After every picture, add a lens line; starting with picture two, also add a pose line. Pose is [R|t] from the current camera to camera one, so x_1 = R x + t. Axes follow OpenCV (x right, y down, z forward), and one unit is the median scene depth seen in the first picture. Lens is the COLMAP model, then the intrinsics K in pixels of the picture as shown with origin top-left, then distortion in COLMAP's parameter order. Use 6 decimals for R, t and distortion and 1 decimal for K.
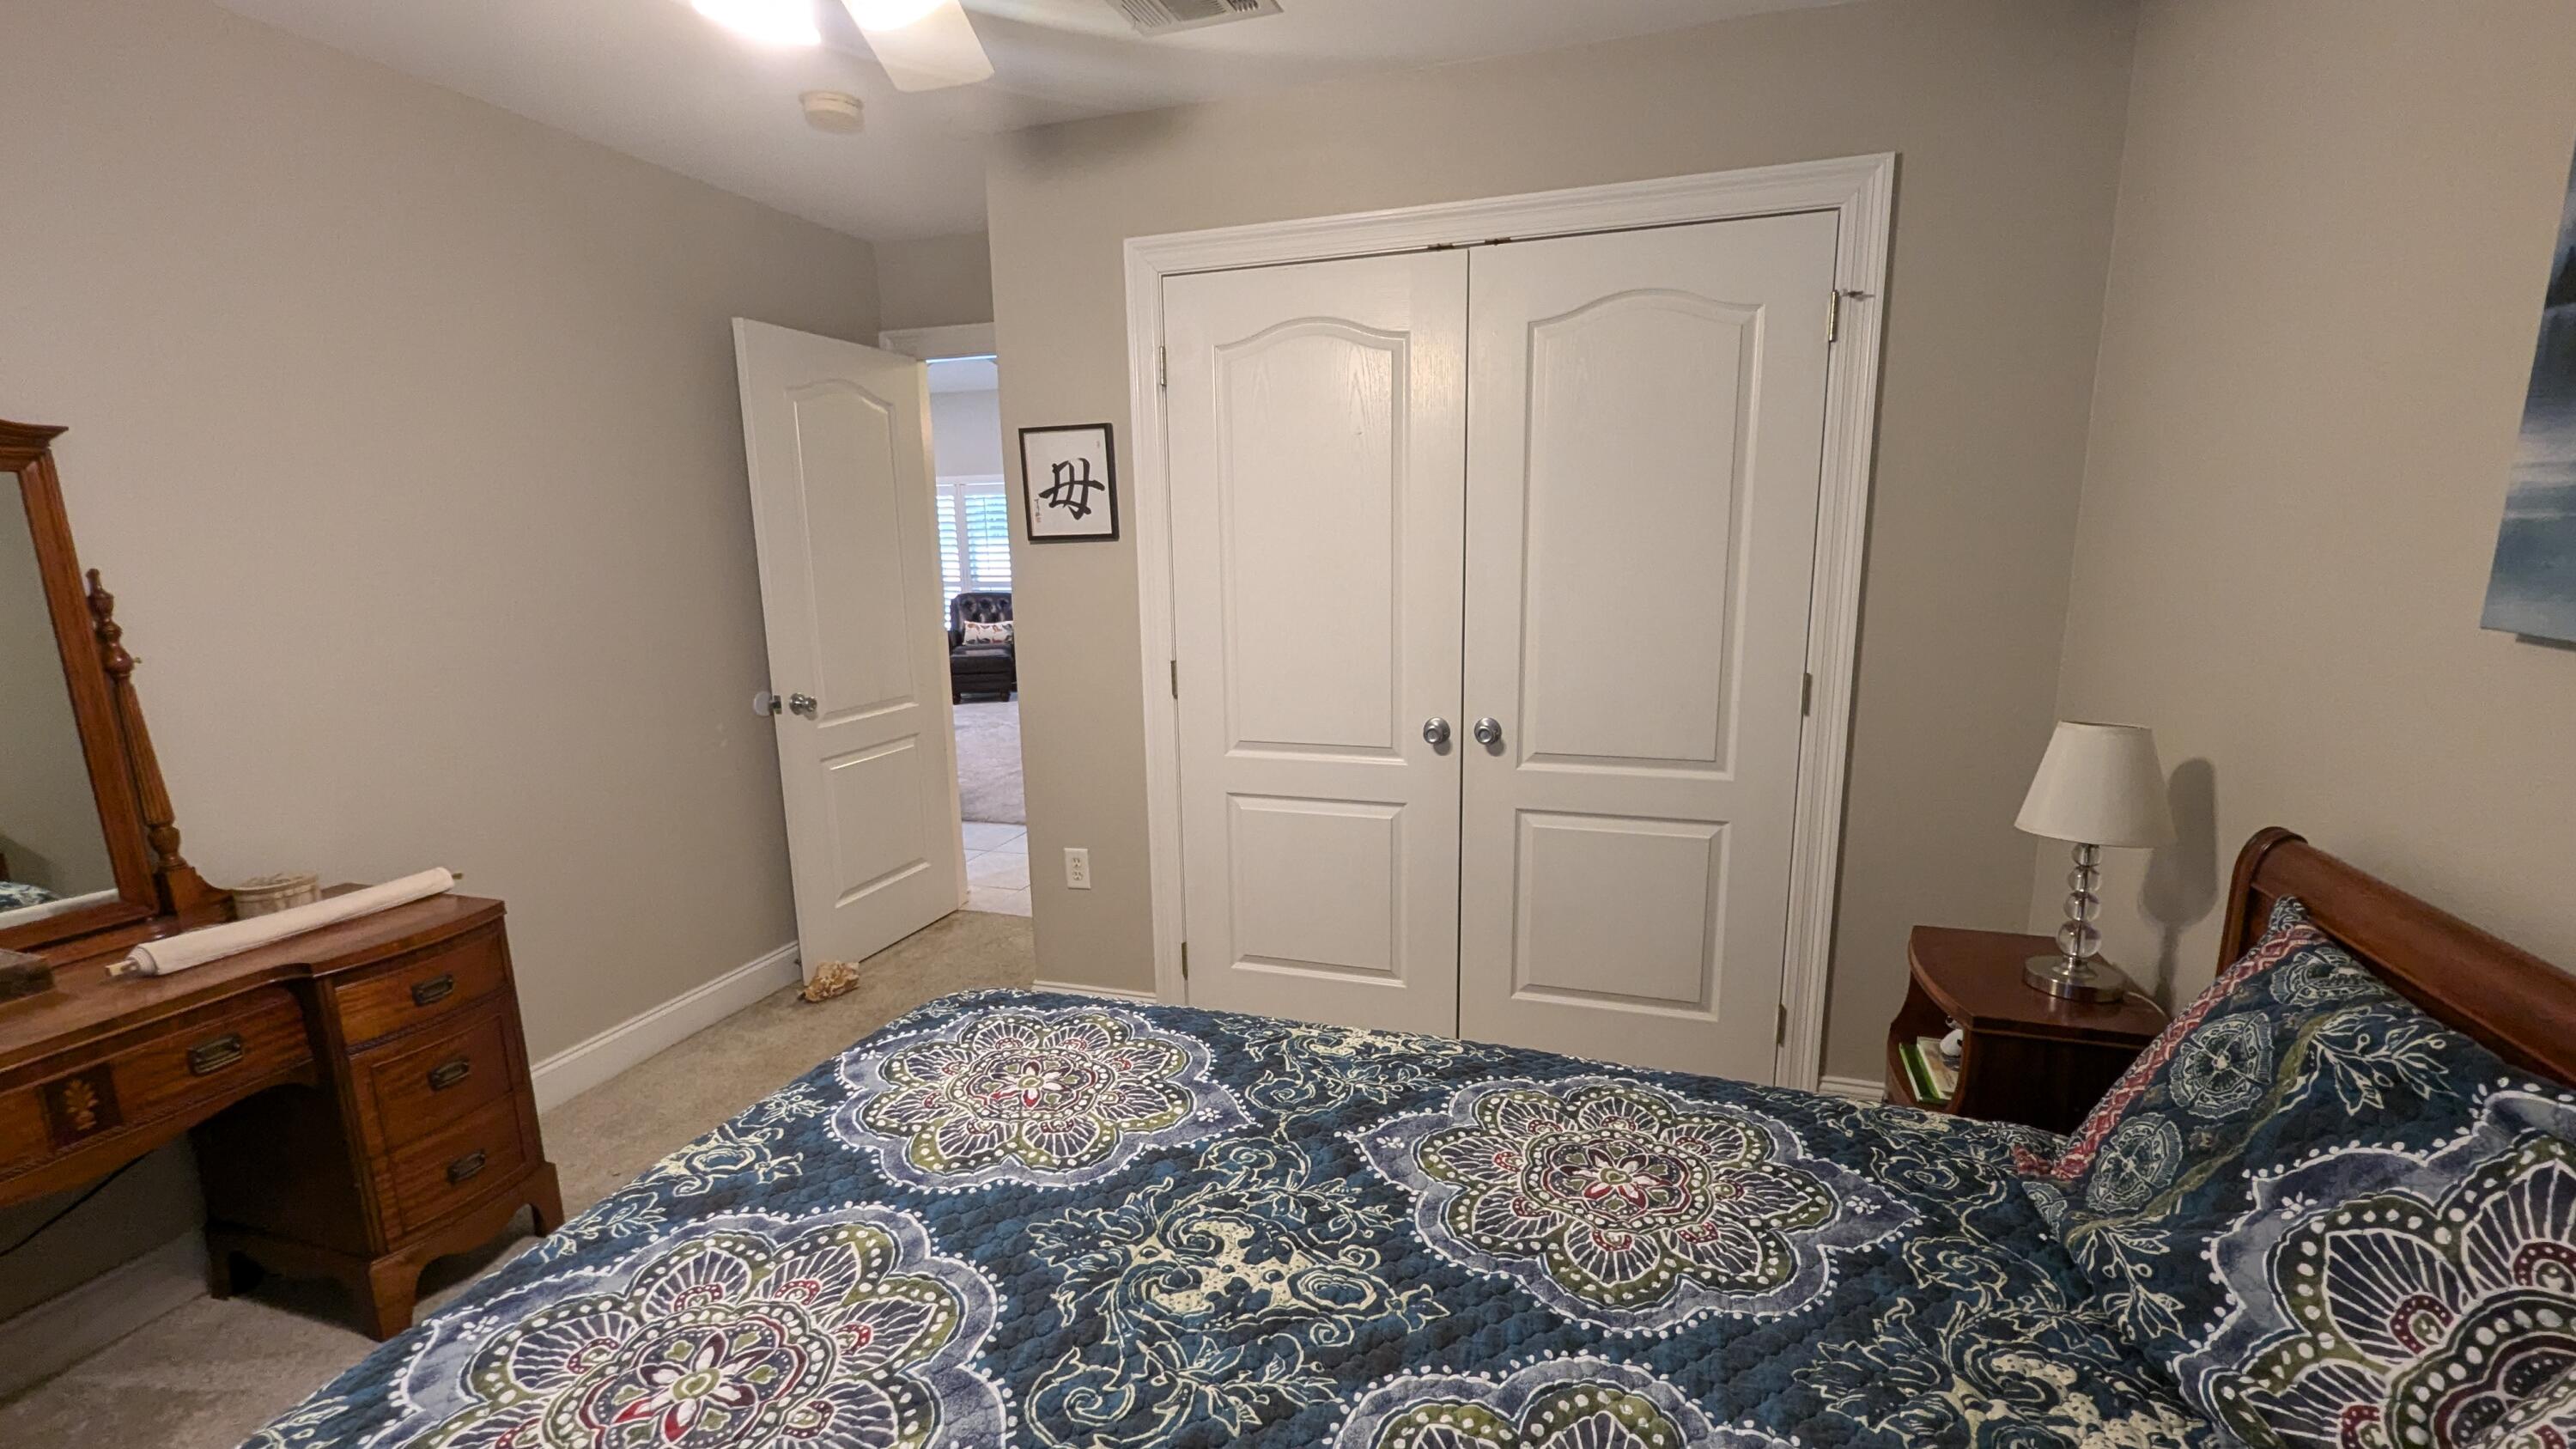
lens RADIAL K [[1063.2, 0, 1301.3], [0, 1063.2, 738.8], [0, 0, 1]] dist [0.001280, -0.000417]
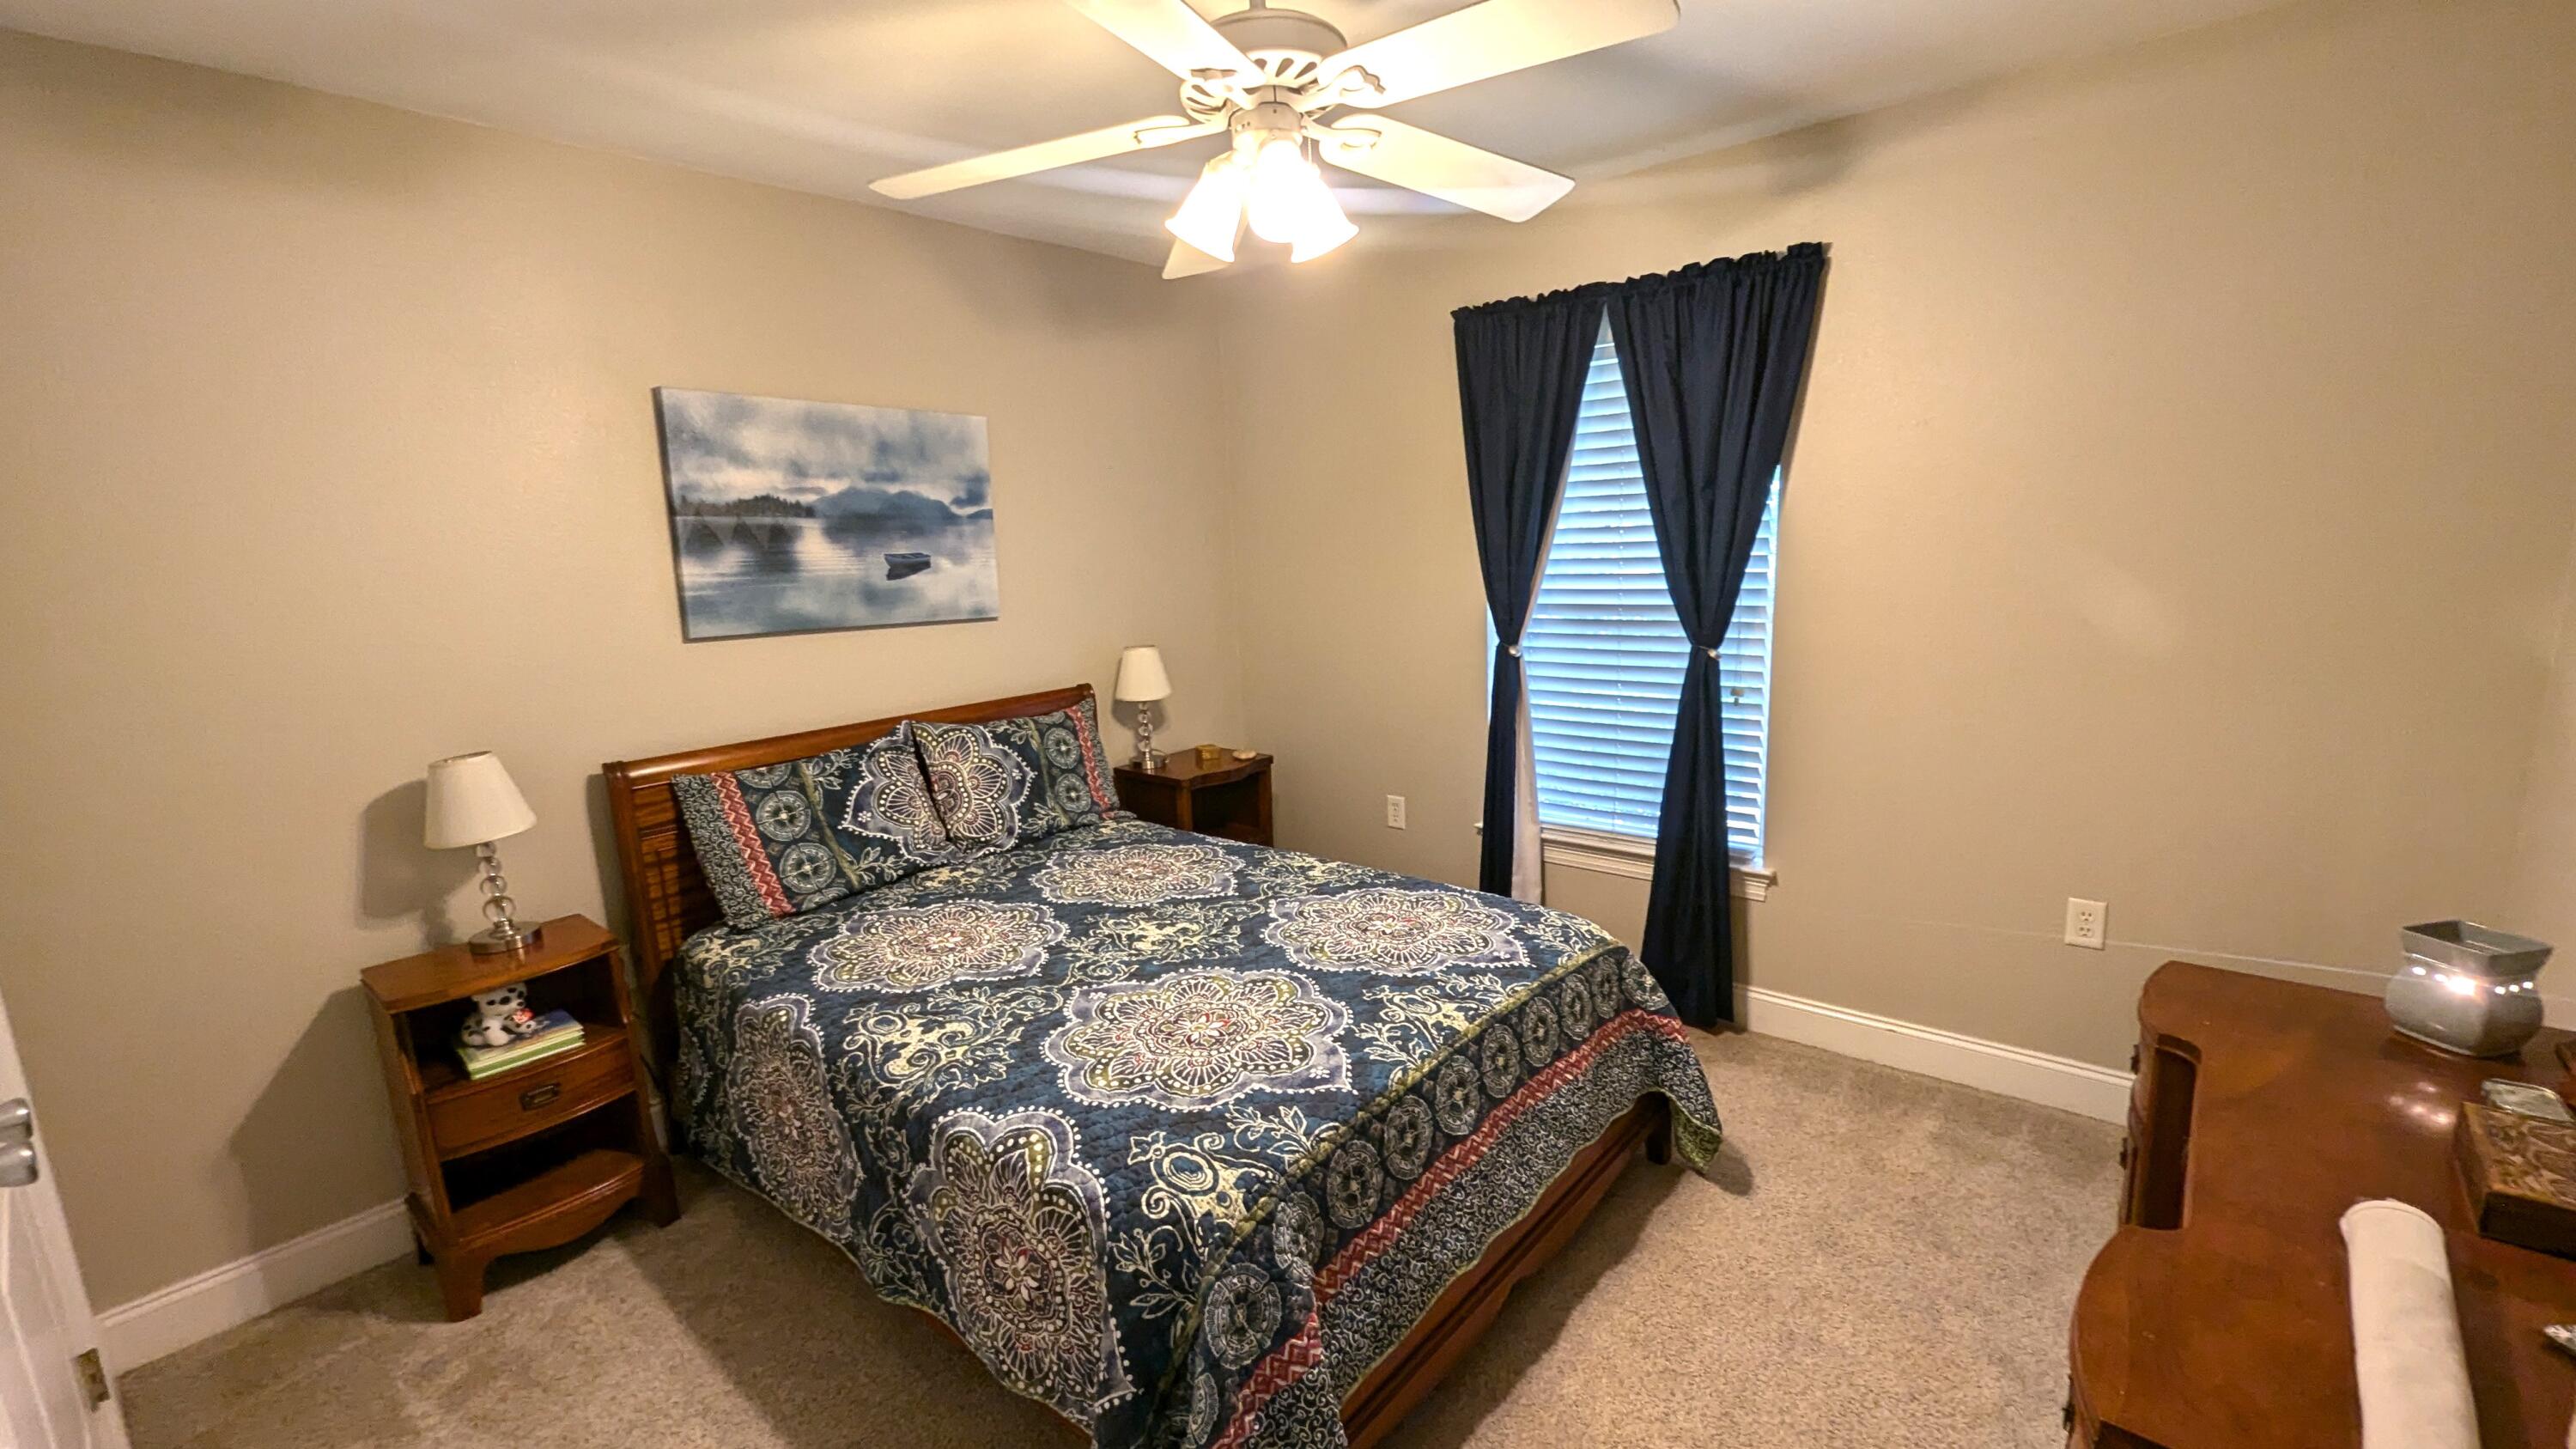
lens RADIAL K [[1063.2, 0, 1301.3], [0, 1063.2, 738.8], [0, 0, 1]] dist [0.001280, -0.000417]
pose [[-0.910114, -0.001415, 0.414355, -0.776530], [0.157840, 0.923416, 0.349842, -0.464269], [-0.383117, 0.383798, -0.840191, 2.247704]]
